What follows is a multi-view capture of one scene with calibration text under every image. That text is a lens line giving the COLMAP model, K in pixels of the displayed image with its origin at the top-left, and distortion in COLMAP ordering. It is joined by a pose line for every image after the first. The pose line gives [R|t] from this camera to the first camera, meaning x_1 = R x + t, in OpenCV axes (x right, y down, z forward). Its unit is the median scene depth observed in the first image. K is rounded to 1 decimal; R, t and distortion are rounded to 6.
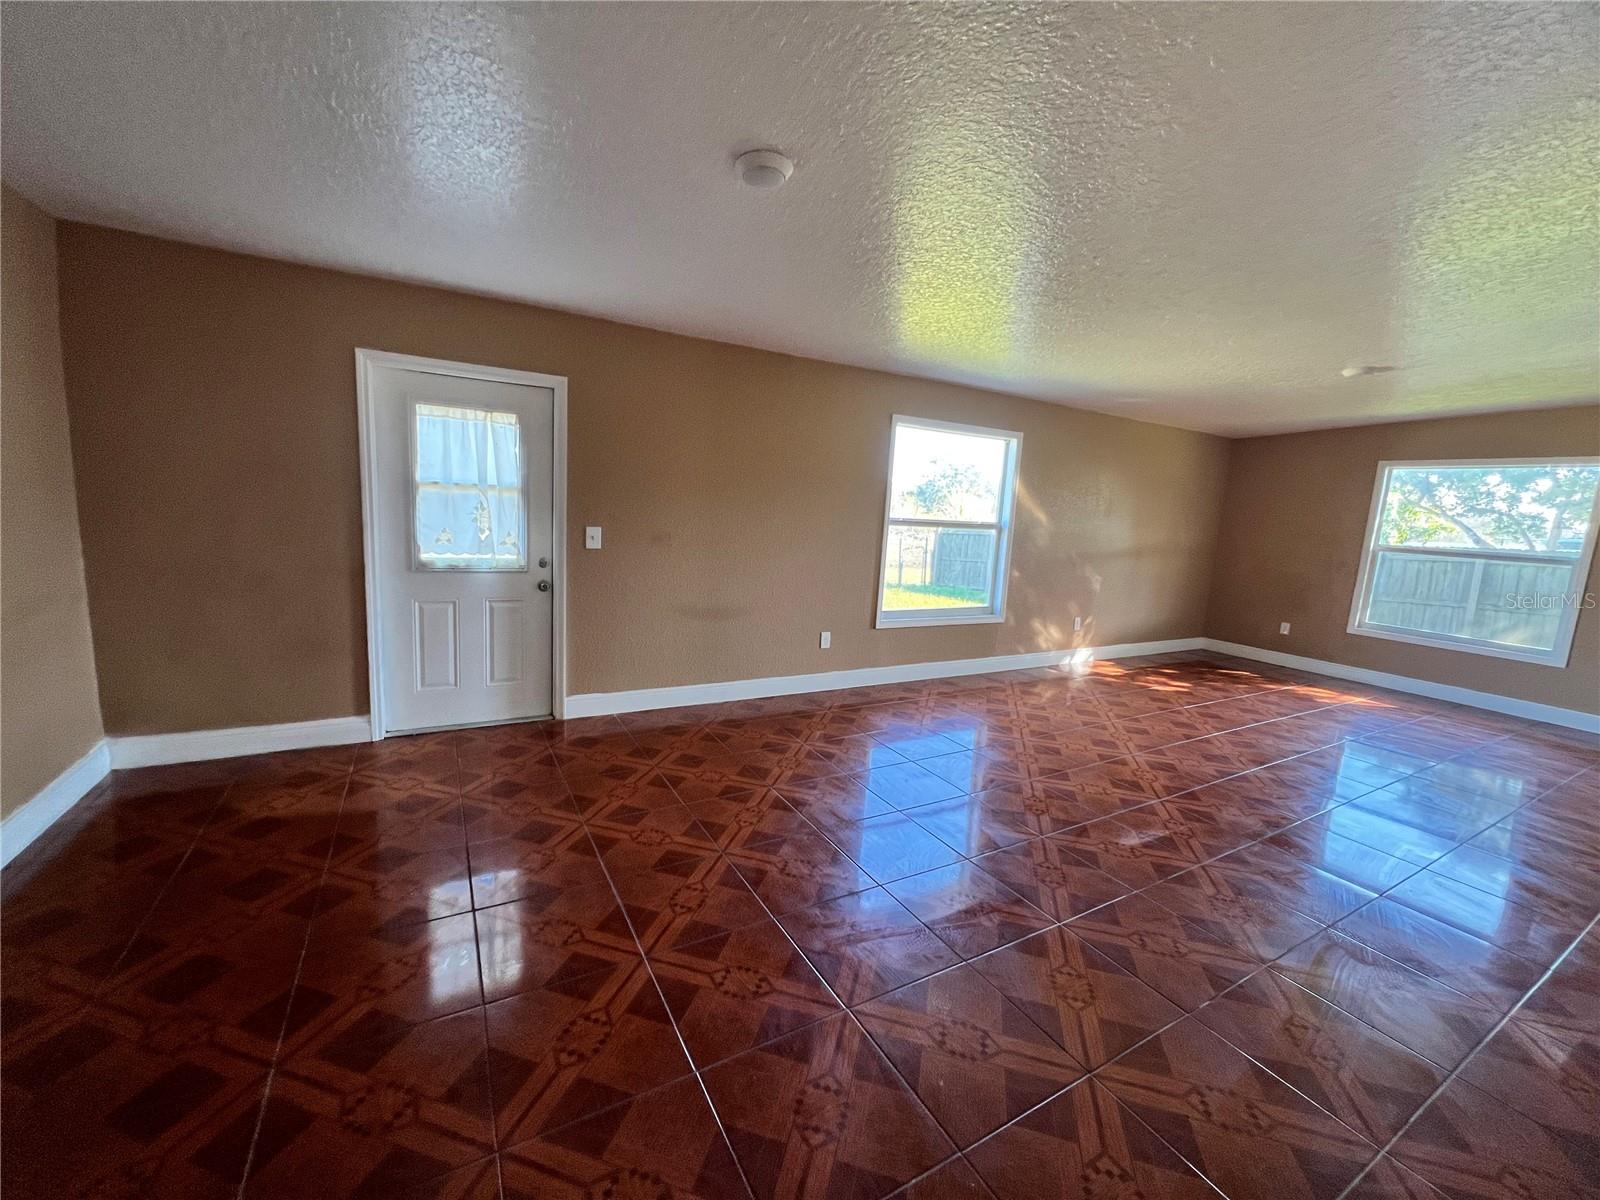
lens RADIAL K [[644.1, 0, 797.8], [0, 644.1, 597.9], [0, 0, 1]] dist [-0.000021, 0.000427]
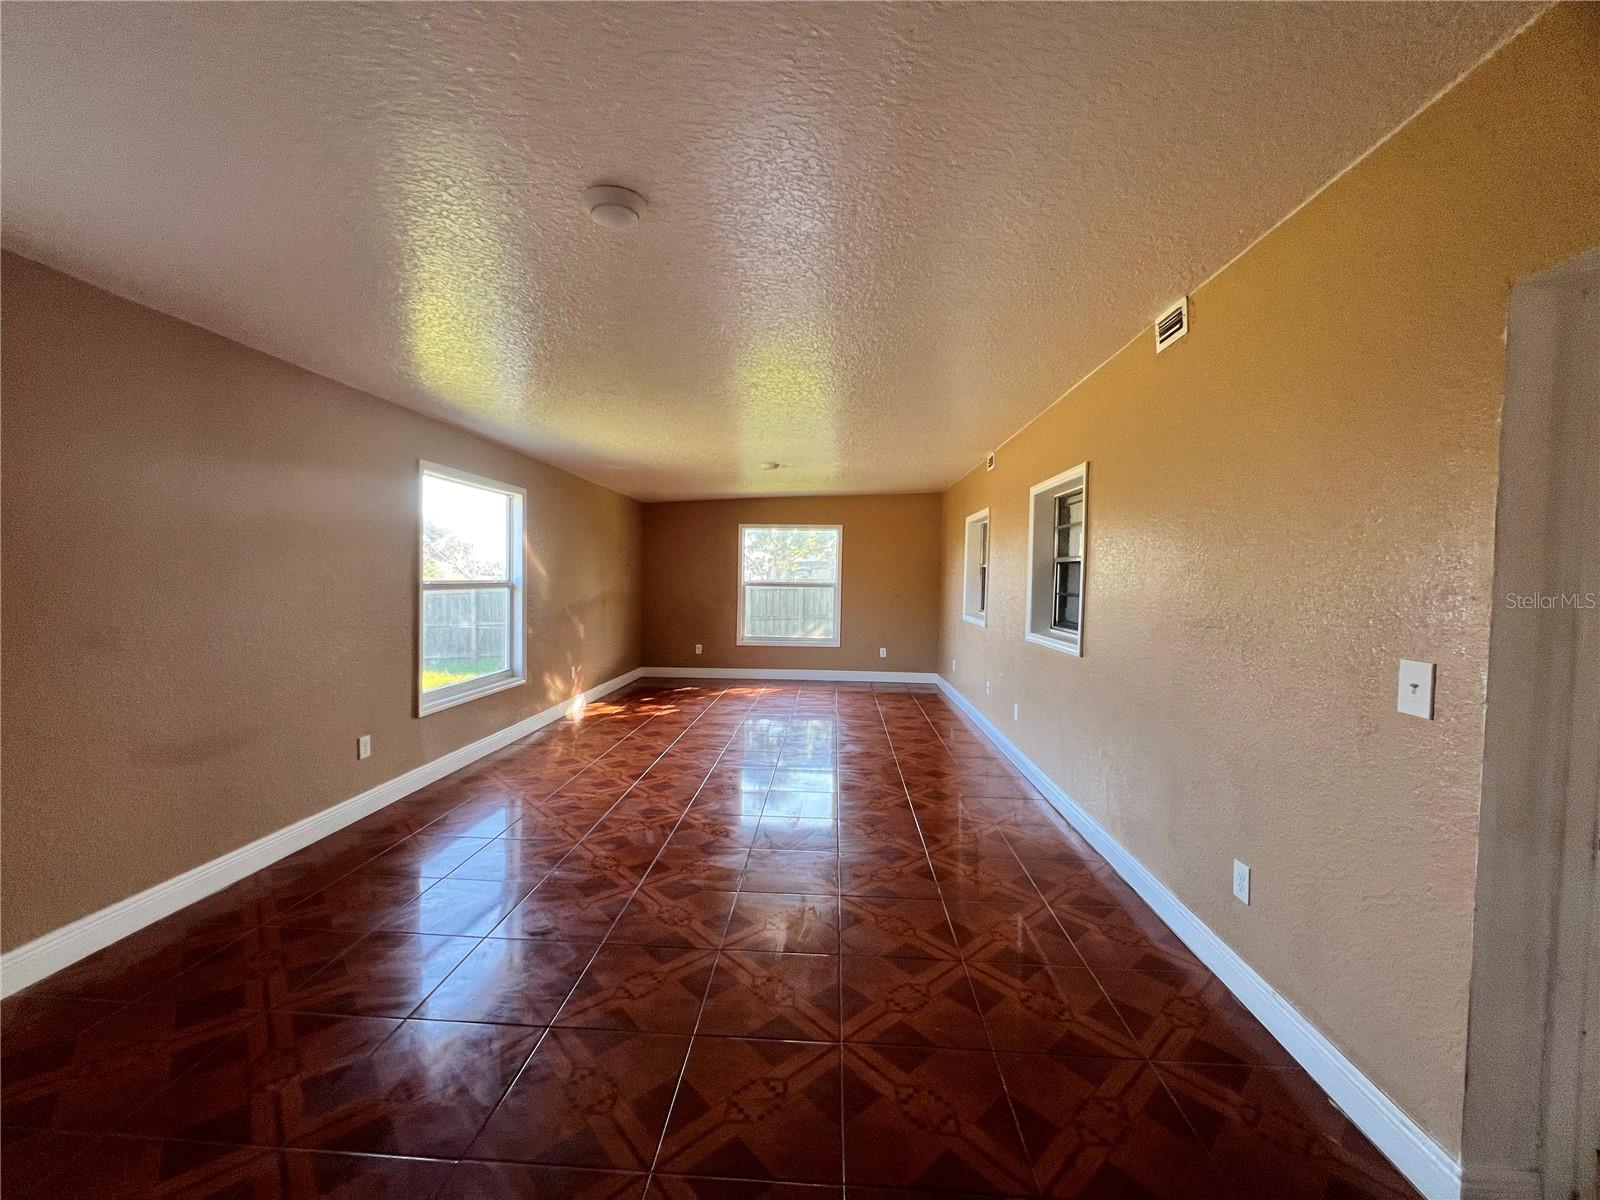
lens RADIAL K [[644.1, 0, 797.8], [0, 644.1, 597.9], [0, 0, 1]] dist [-0.000021, 0.000427]
pose [[0.540817, -0.075064, 0.837784, -0.258032], [0.138429, 0.990372, -0.000625, -0.030945], [-0.829671, 0.116311, 0.546001, 0.128244]]
